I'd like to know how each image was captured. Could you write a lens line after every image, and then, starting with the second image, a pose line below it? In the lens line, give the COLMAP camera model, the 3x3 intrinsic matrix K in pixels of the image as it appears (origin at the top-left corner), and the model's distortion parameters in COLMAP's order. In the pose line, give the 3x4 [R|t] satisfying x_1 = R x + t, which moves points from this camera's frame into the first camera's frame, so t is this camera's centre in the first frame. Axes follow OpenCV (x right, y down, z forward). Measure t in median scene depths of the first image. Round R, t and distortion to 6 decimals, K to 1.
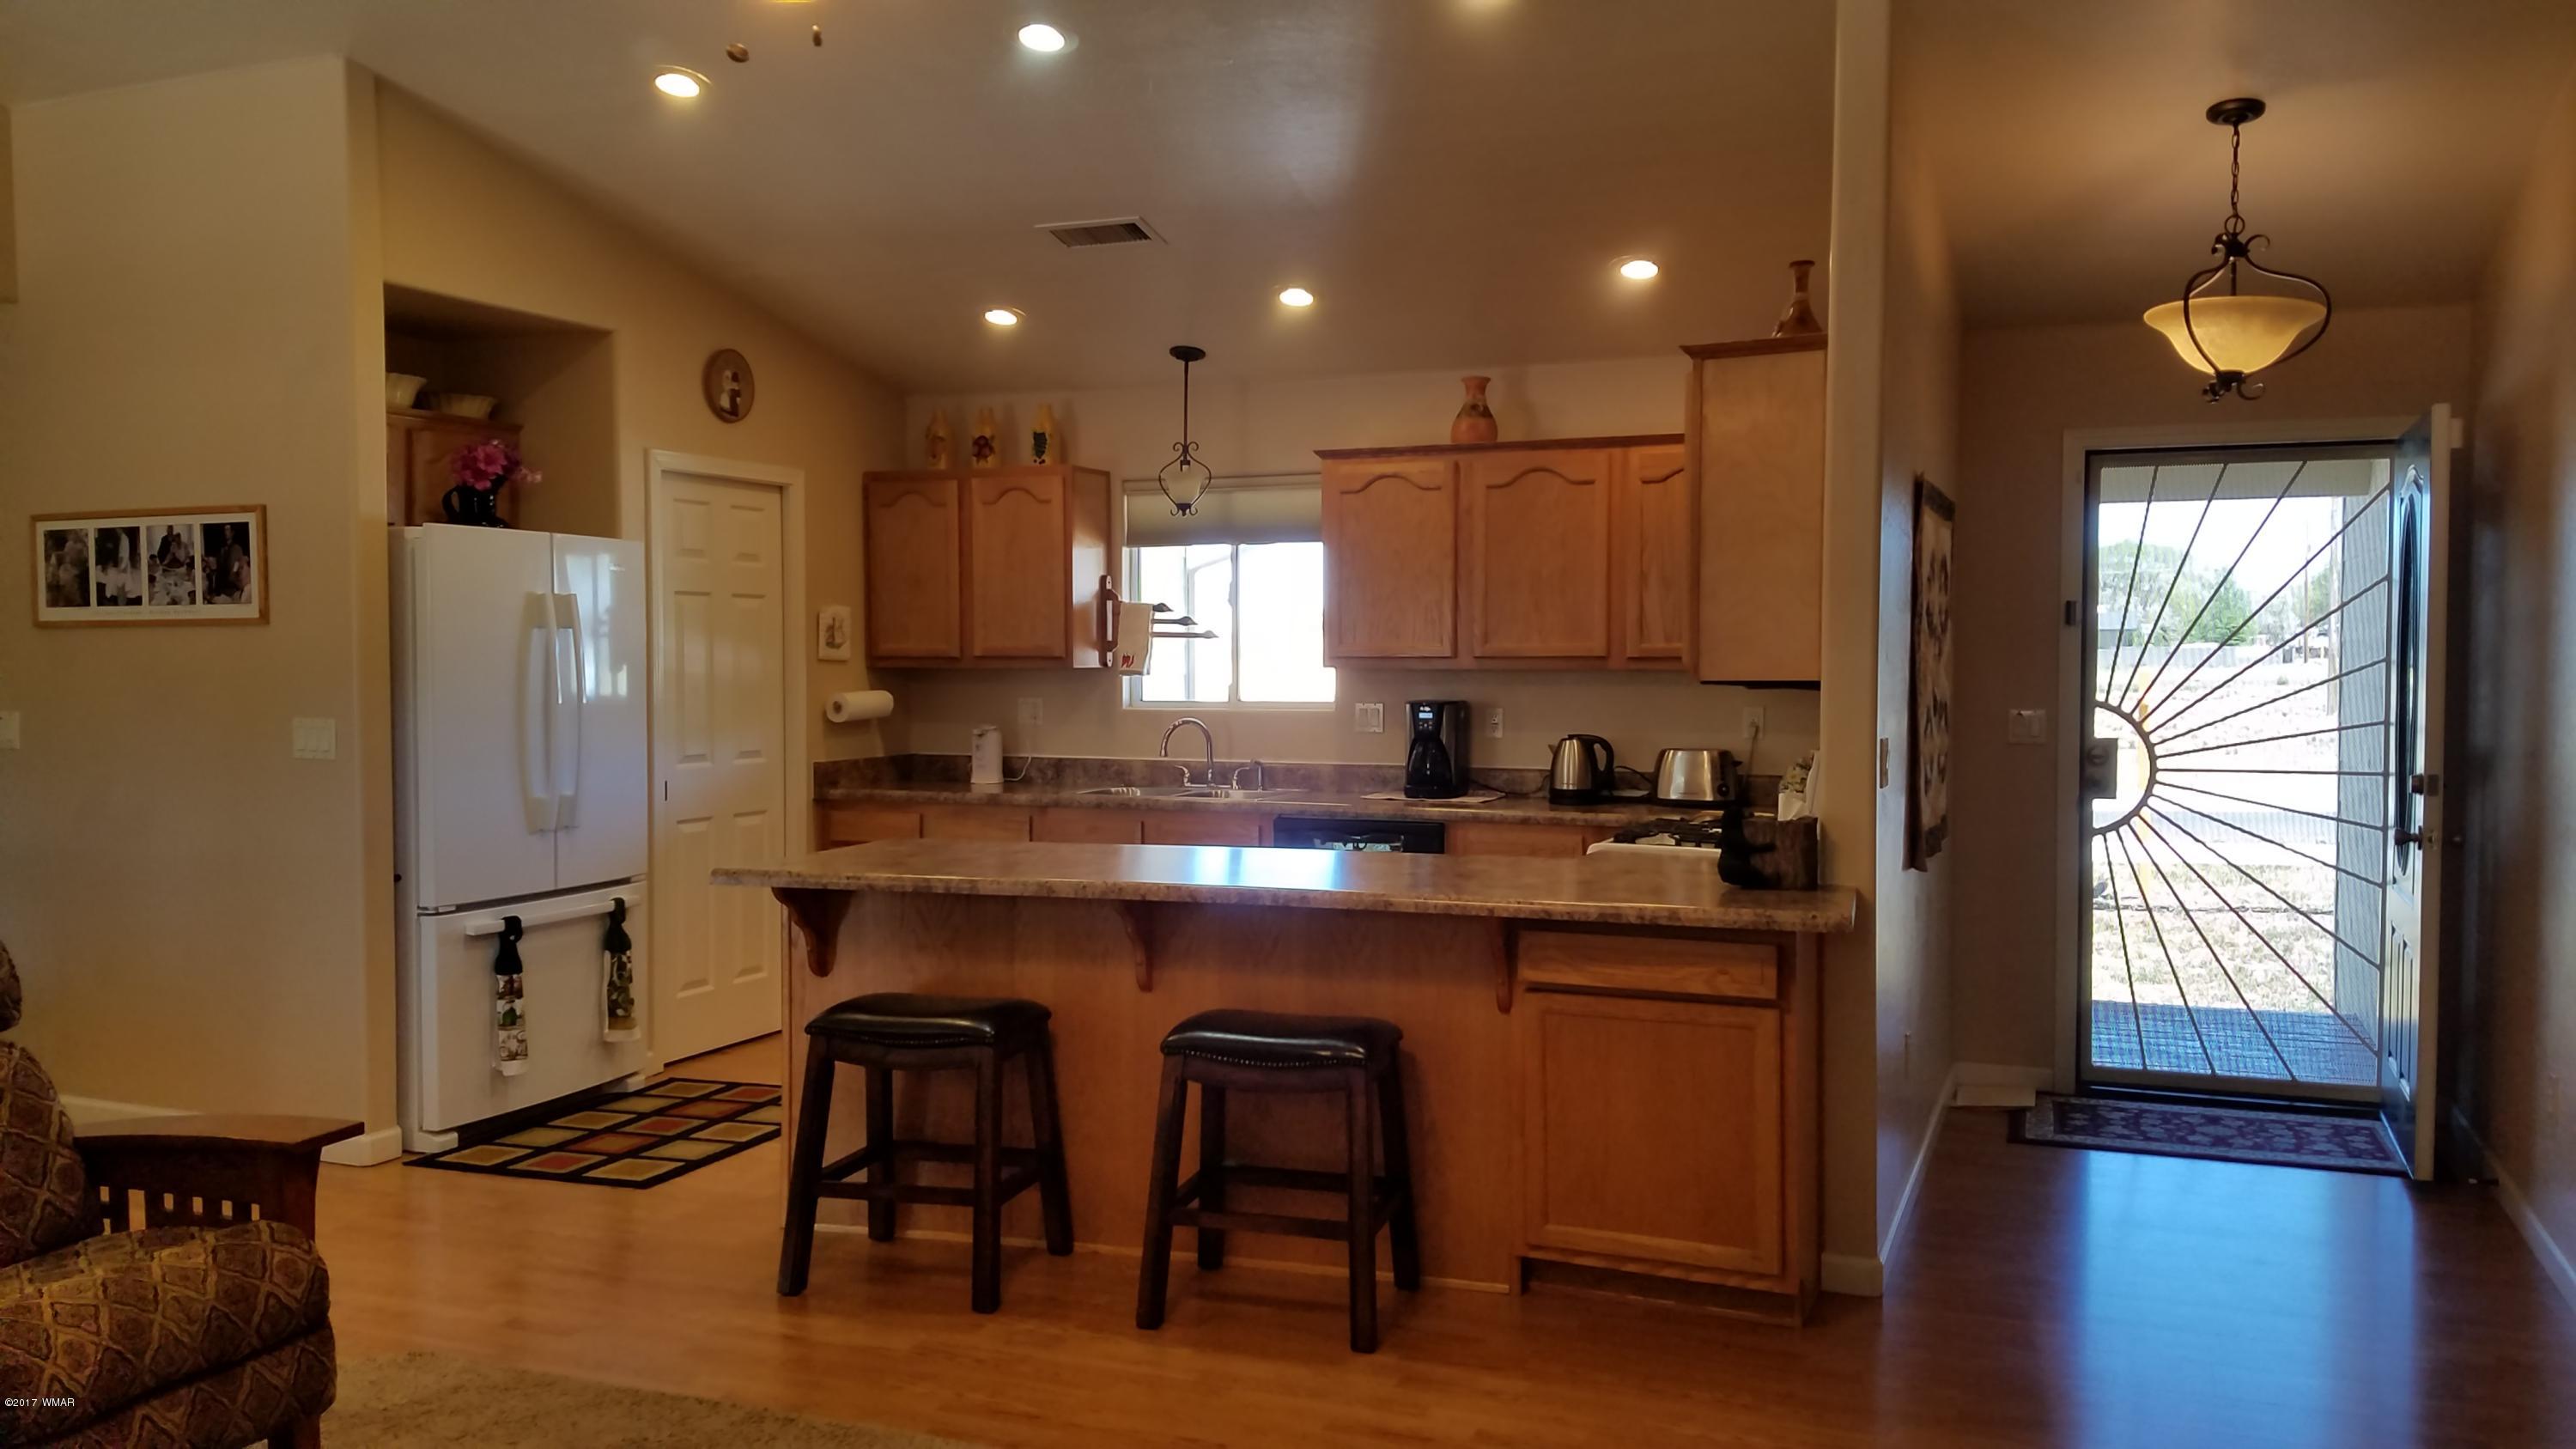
lens RADIAL K [[2018.2, 0, 1288.0], [0, 2018.2, 724.5], [0, 0, 1]] dist [0.317161, -0.504223]
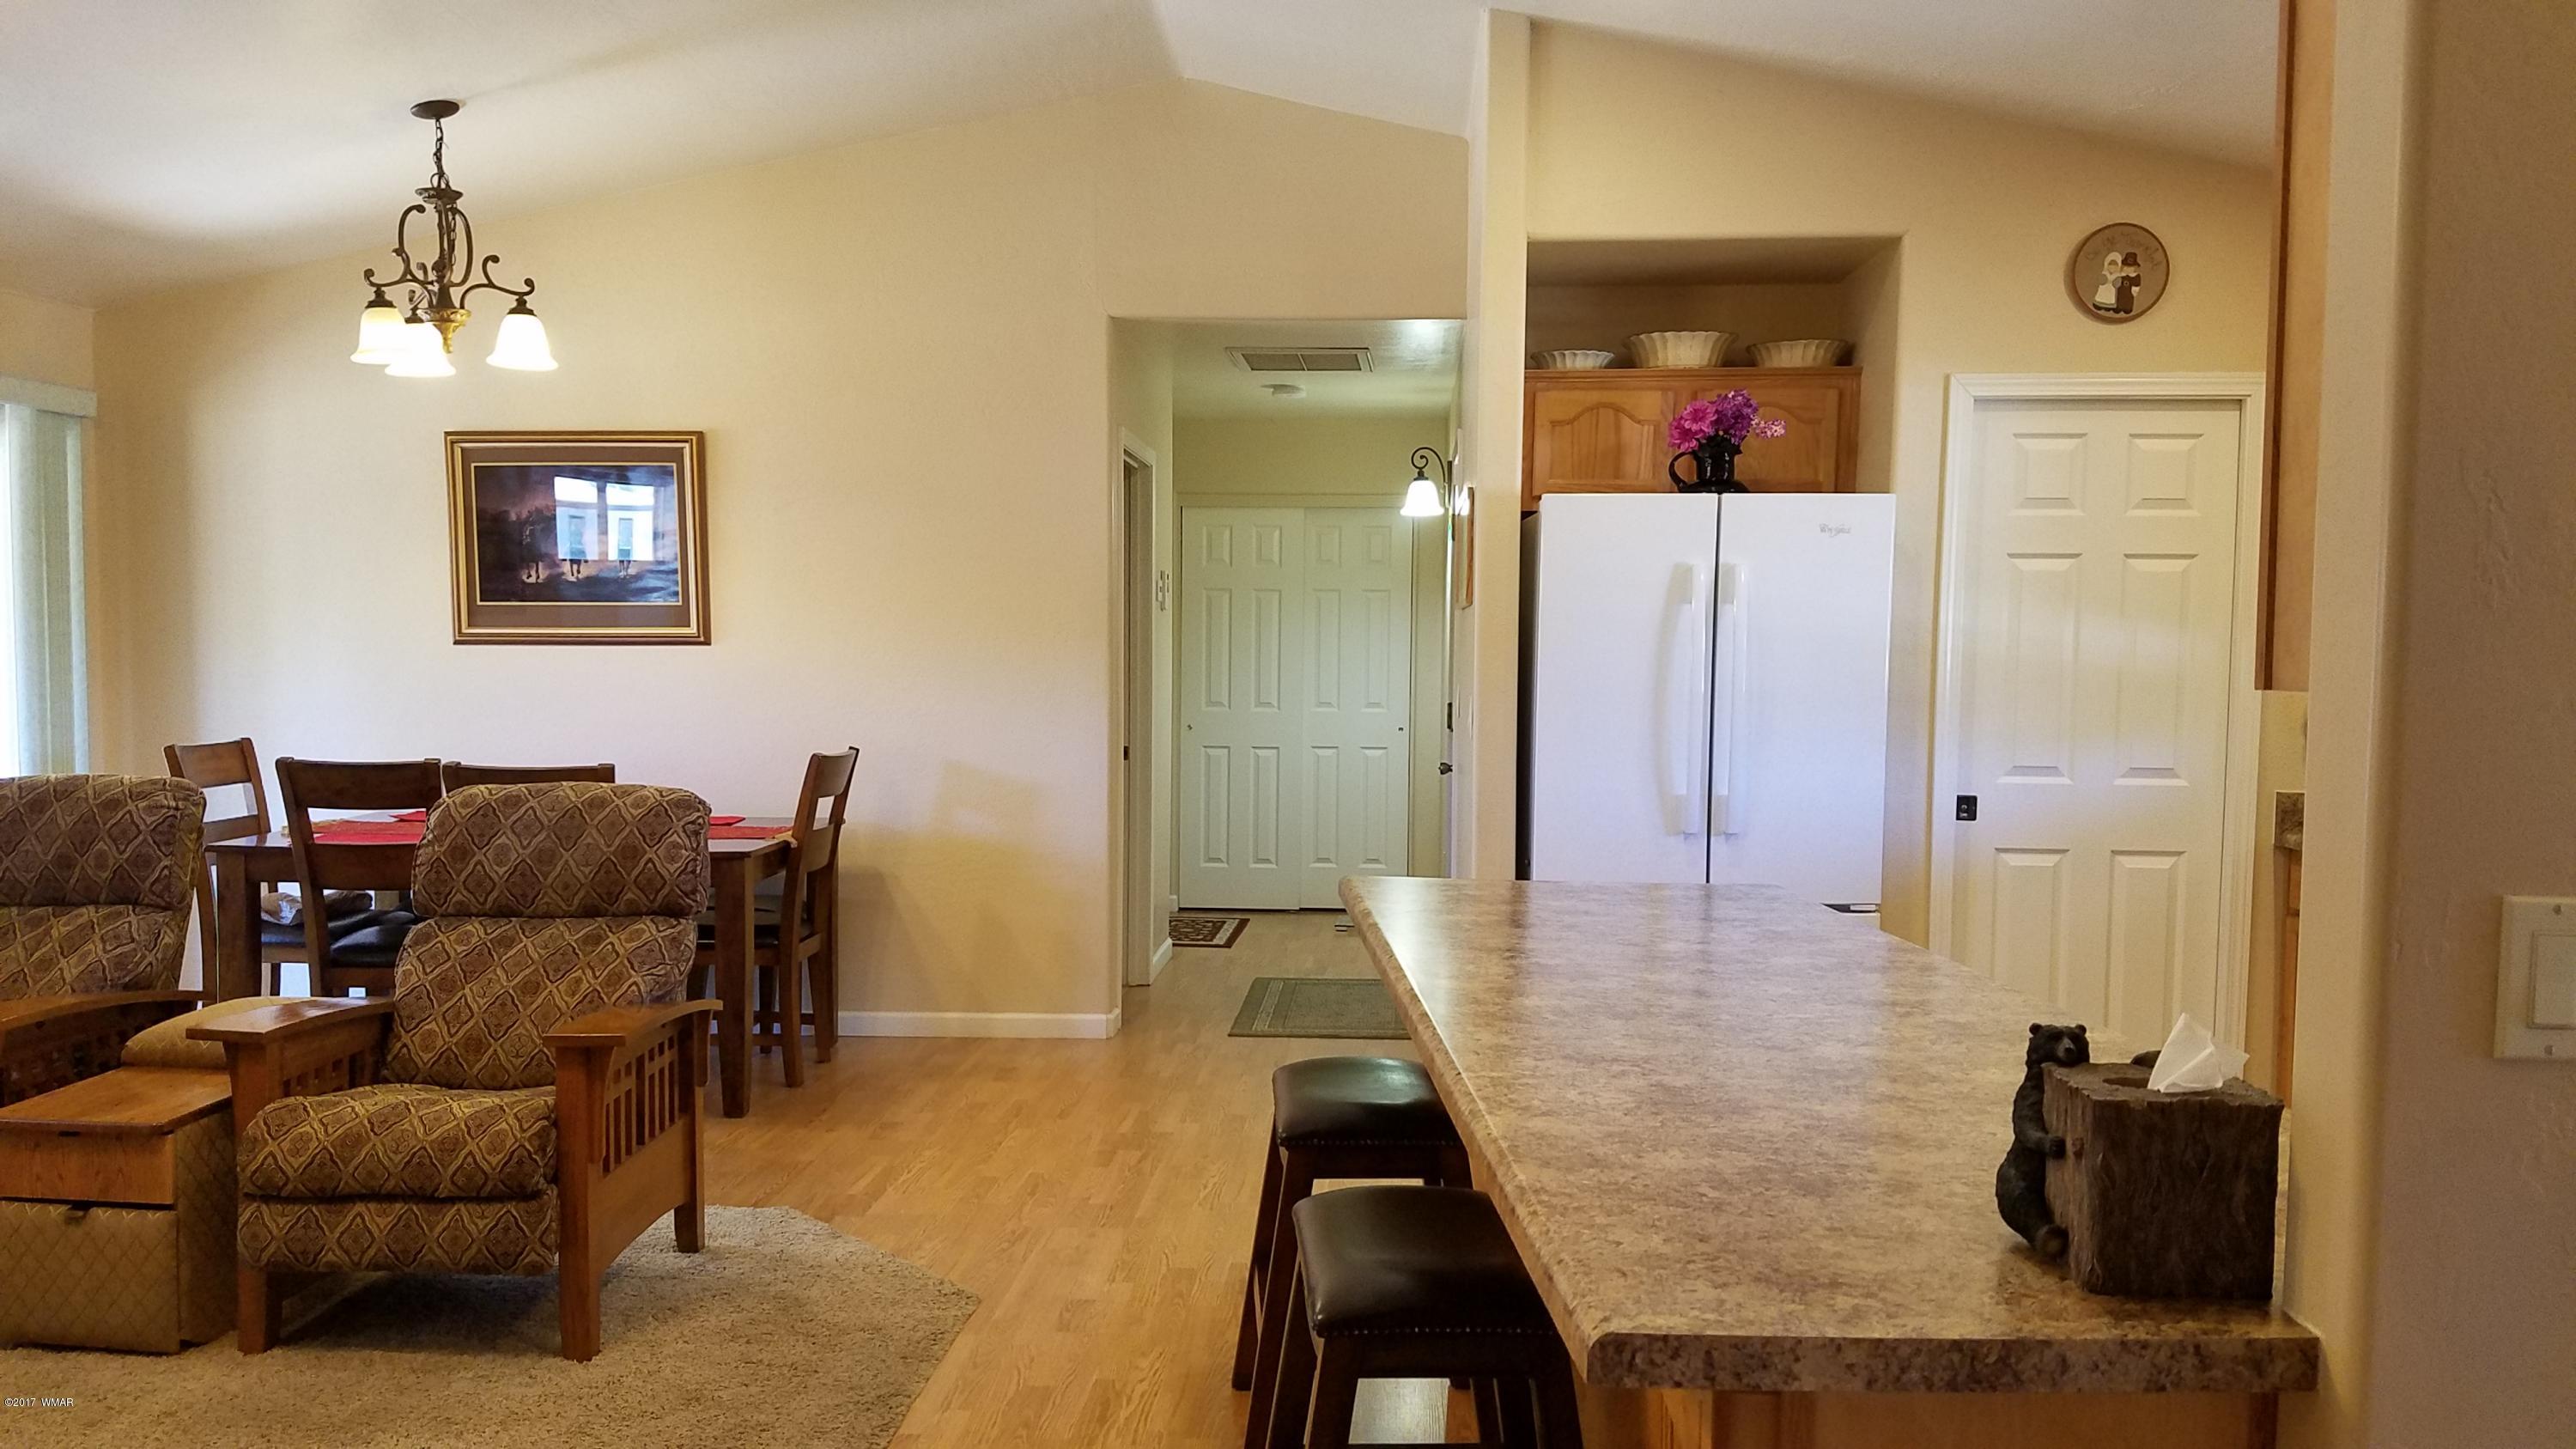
lens RADIAL K [[1974.2, 0, 1271.3], [0, 1974.2, 771.5], [0, 0, 1]] dist [0.102307, -0.184063]
pose [[0.318748, 0.069194, -0.945310, 0.323179], [-0.045430, 0.997301, 0.057682, -0.013056], [0.946750, 0.024559, 0.321031, 0.486655]]
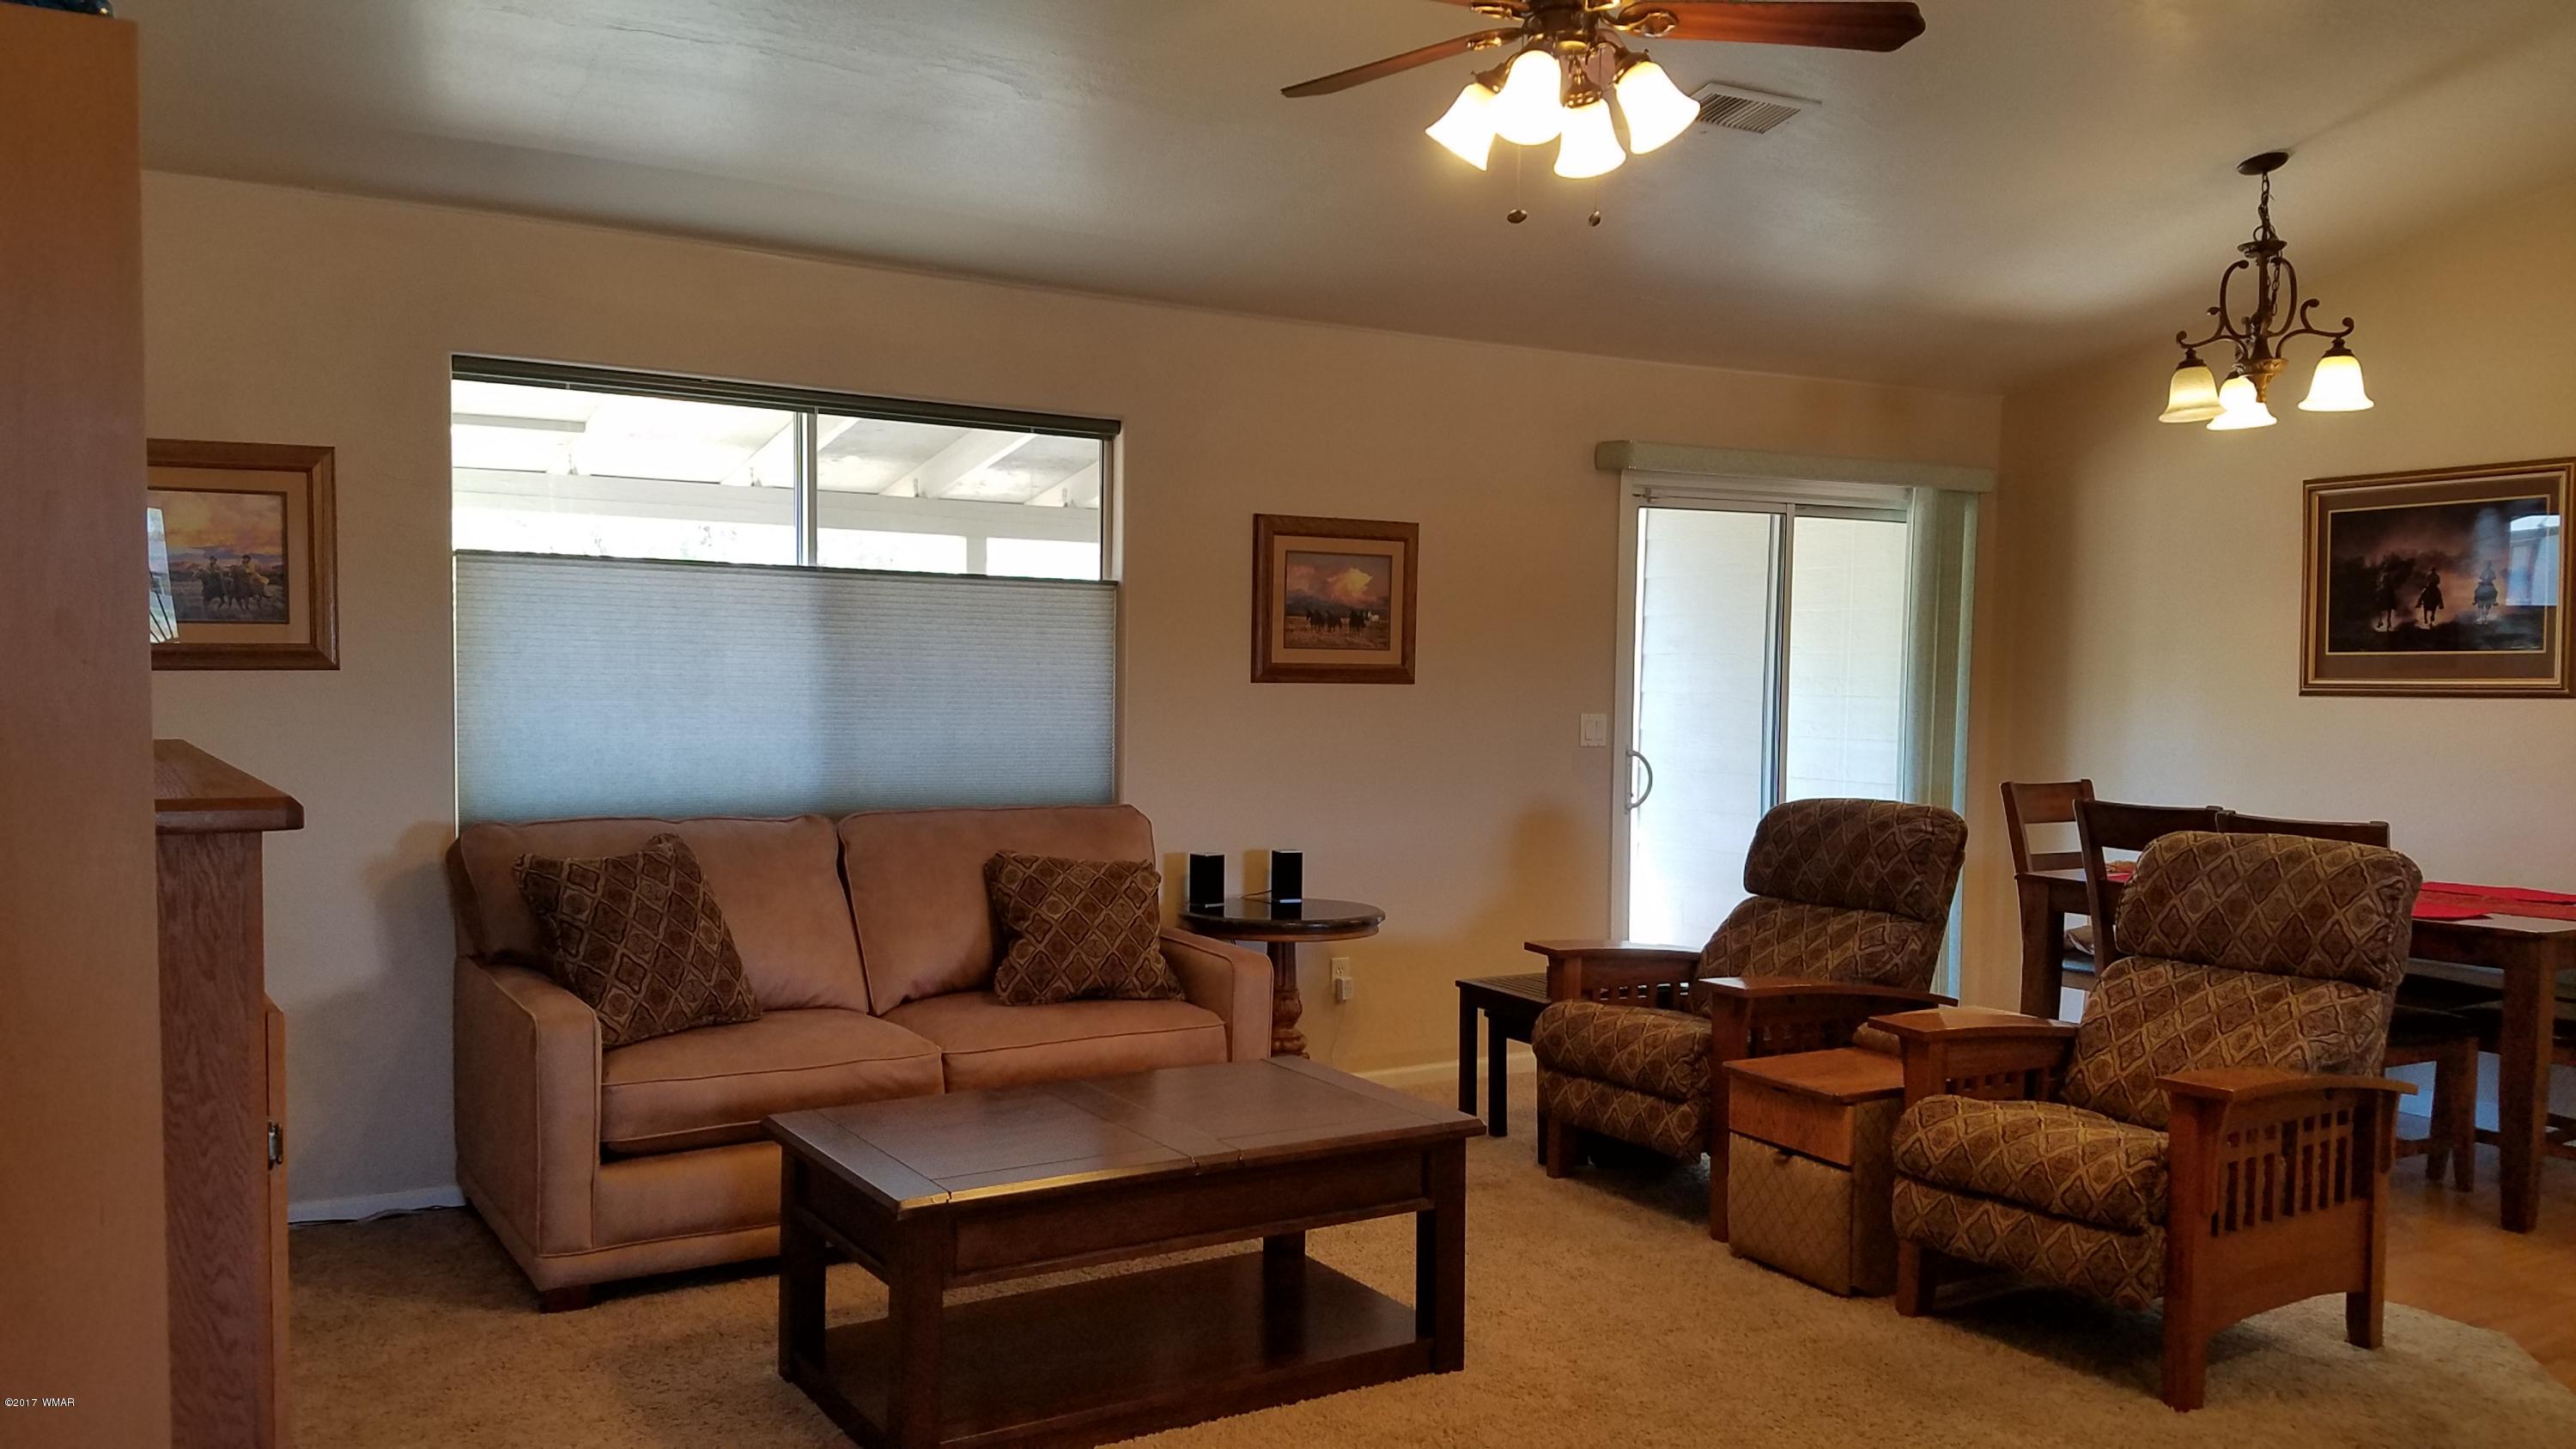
lens RADIAL K [[1974.2, 0, 1271.3], [0, 1974.2, 771.5], [0, 0, 1]] dist [0.102307, -0.184063]
pose [[-0.596249, 0.035621, -0.802009, 0.334536], [-0.044147, 0.996049, 0.077059, -0.016345], [0.801585, 0.081353, -0.592320, 0.594481]]
